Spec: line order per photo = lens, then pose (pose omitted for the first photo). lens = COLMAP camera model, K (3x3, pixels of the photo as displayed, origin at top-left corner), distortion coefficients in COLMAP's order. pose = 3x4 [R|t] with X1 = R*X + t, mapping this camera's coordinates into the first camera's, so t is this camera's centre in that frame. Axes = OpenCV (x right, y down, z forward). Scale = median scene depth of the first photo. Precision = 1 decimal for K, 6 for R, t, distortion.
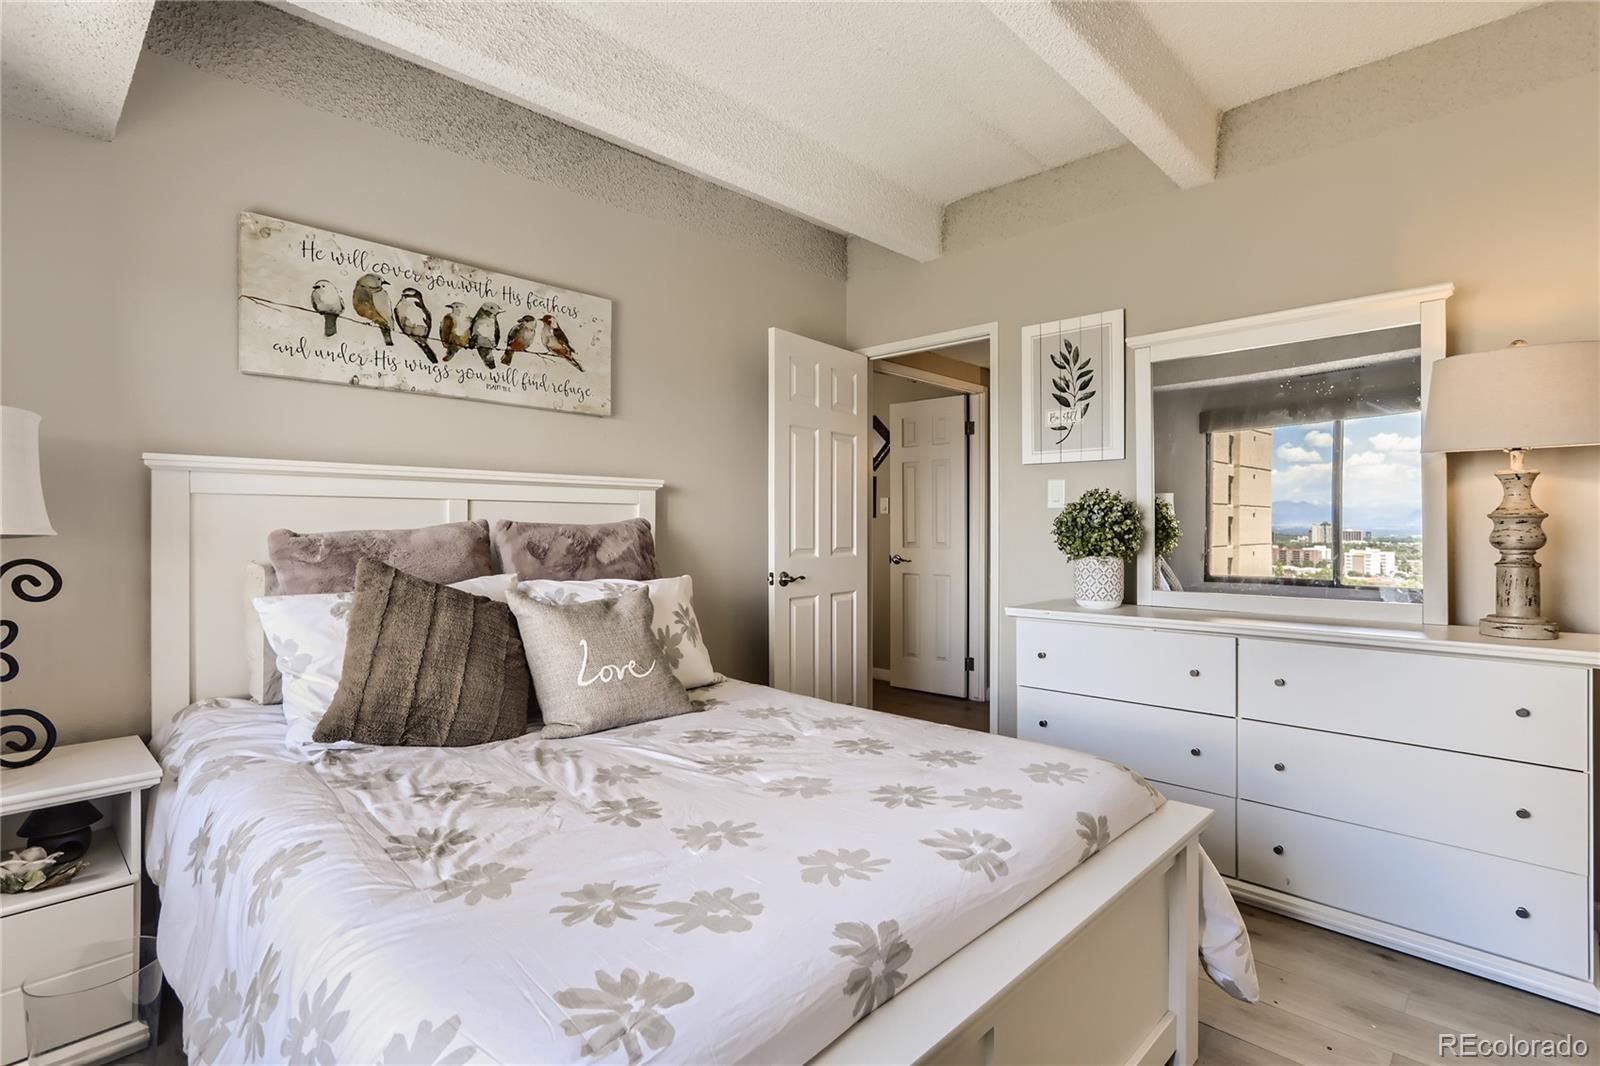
lens RADIAL K [[780.6, 0, 792.0], [0, 780.6, 529.9], [0, 0, 1]] dist [-0.032162, 0.016266]
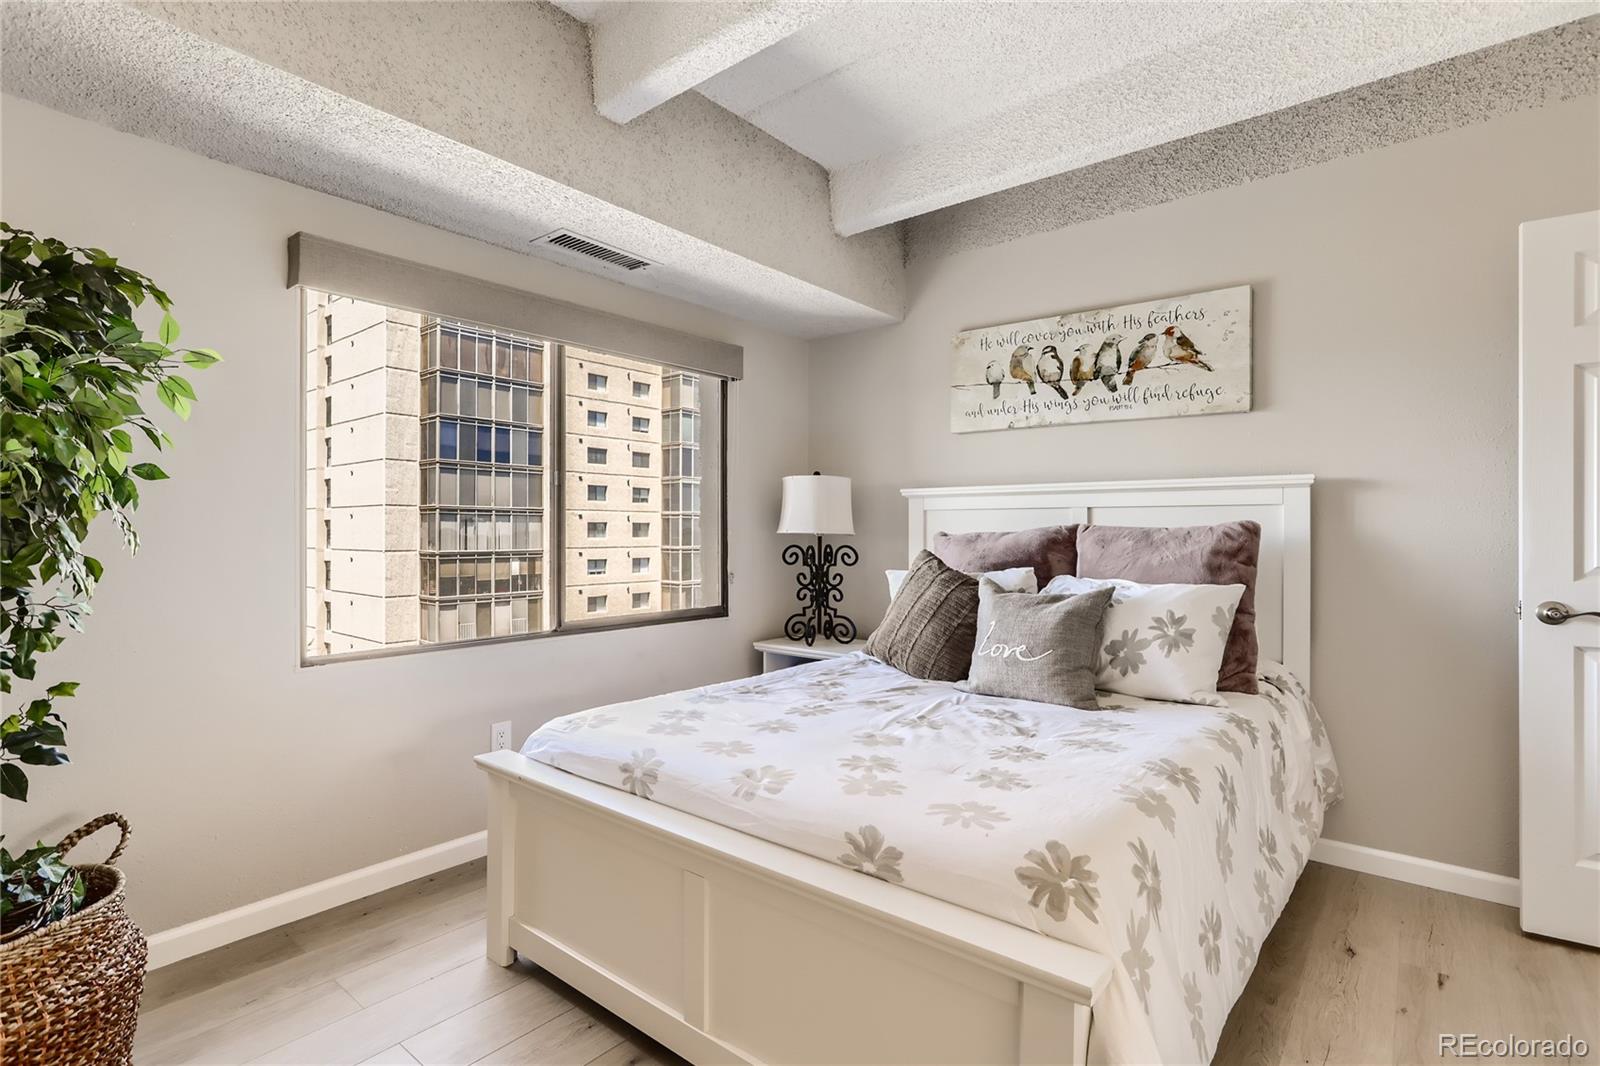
lens RADIAL K [[780.6, 0, 808.7], [0, 780.6, 528.0], [0, 0, 1]] dist [-0.032162, 0.016266]
pose [[0.091585, -0.003303, -0.995792, 0.757112], [-0.005677, 0.999977, -0.003839, -0.000042], [0.995781, 0.006005, 0.091564, 0.475594]]
